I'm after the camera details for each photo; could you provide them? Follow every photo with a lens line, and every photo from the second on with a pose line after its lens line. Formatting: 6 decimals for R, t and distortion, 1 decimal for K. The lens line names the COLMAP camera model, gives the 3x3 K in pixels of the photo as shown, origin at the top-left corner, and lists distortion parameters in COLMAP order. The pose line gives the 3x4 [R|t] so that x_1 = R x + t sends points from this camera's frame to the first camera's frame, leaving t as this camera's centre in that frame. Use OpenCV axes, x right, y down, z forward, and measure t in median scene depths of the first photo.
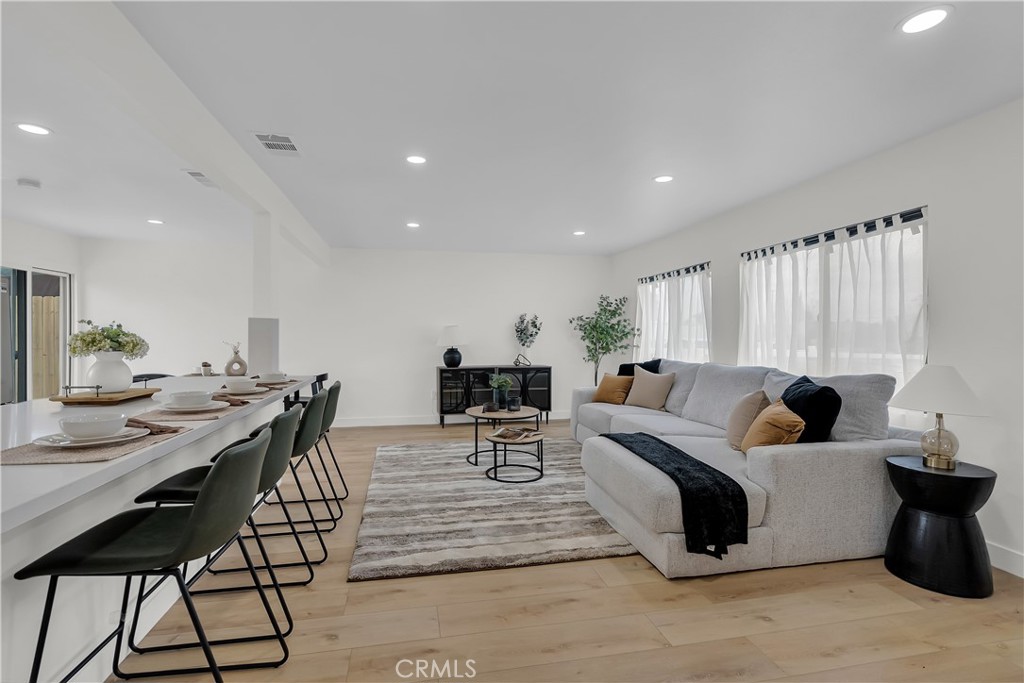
lens RADIAL K [[503.9, 0, 512.0], [0, 503.9, 341.5], [0, 0, 1]] dist [0.175774, 0.000065]
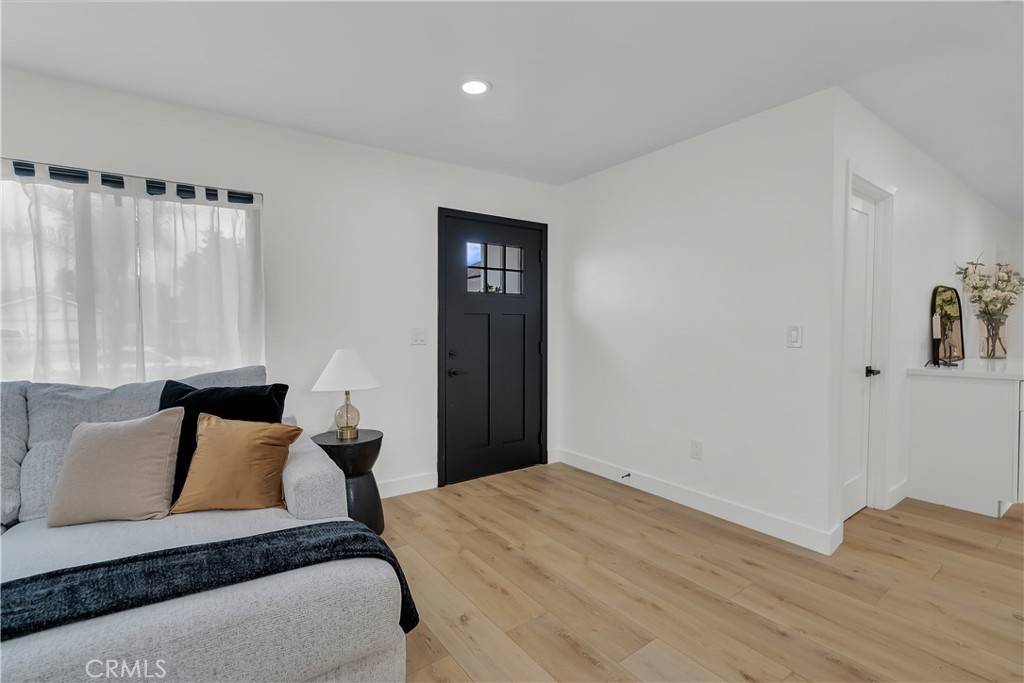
lens RADIAL K [[481.4, 0, 529.9], [0, 481.4, 339.4], [0, 0, 1]] dist [0.000543, 0.000083]
pose [[-0.420129, -0.018630, 0.907273, -0.225747], [0.016356, 0.999471, 0.028097, 0.001054], [-0.907317, 0.026644, -0.419602, 0.839774]]
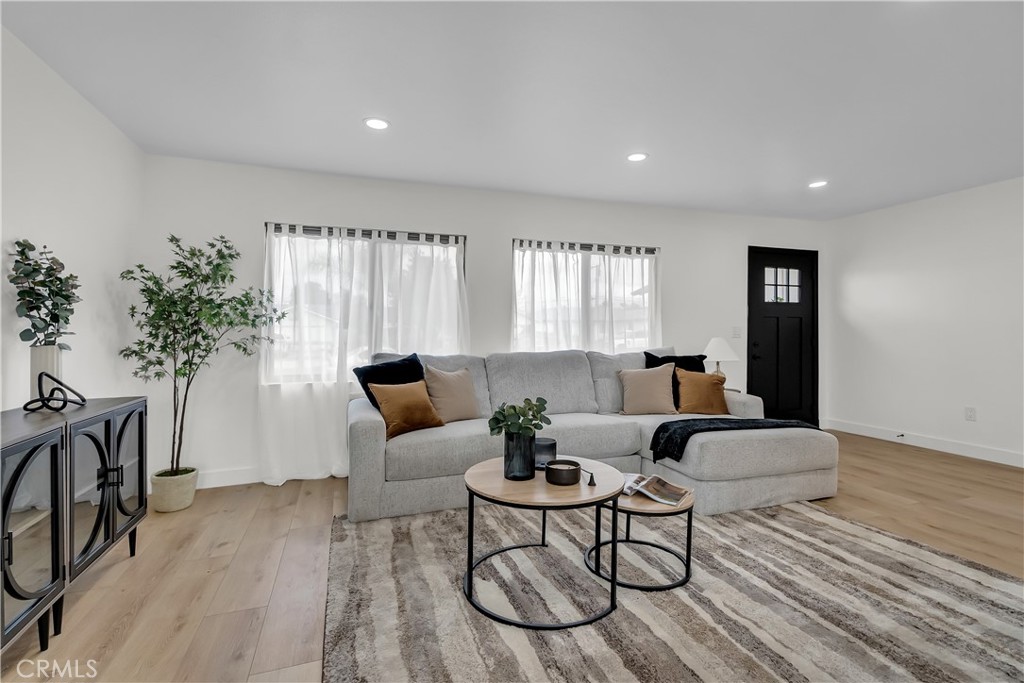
lens RADIAL K [[473.4, 0, 513.7], [0, 473.4, 334.4], [0, 0, 1]] dist [-0.000579, -0.000003]
pose [[-0.131498, 0.026971, 0.990949, -0.577196], [0.024710, 0.999408, -0.023923, 0.042416], [-0.991008, 0.021340, -0.132087, 1.484943]]
